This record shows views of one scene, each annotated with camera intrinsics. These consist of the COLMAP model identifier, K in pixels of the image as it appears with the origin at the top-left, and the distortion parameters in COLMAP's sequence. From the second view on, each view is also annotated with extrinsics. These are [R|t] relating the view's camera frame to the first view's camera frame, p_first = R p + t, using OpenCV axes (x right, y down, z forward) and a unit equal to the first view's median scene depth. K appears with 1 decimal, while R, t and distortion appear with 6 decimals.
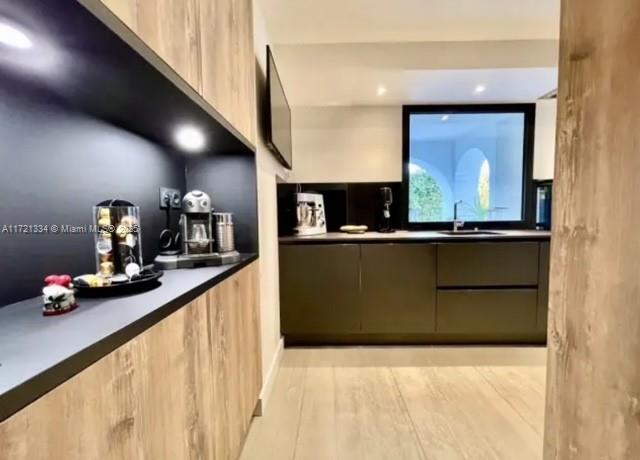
lens RADIAL K [[259.9, 0, 320.4], [0, 259.9, 229.9], [0, 0, 1]] dist [-0.000087, -0.000011]
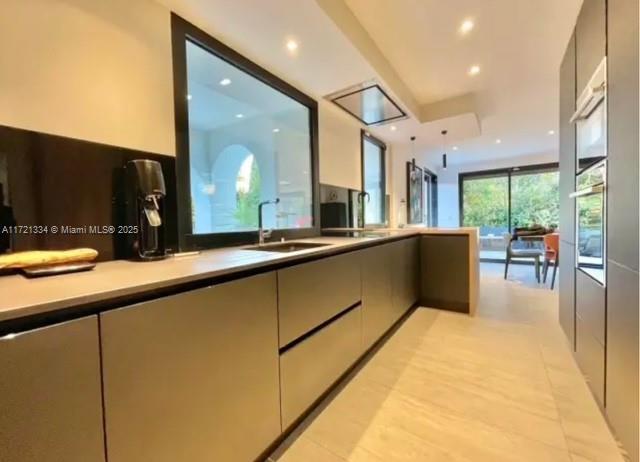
lens RADIAL K [[260.8, 0, 319.3], [0, 260.8, 230.3], [0, 0, 1]] dist [-0.013294, -0.000090]
pose [[0.552451, -0.029484, 0.833023, 0.037950], [0.062929, 0.997997, -0.006410, -0.018737], [-0.831166, 0.055962, 0.553201, 0.499451]]
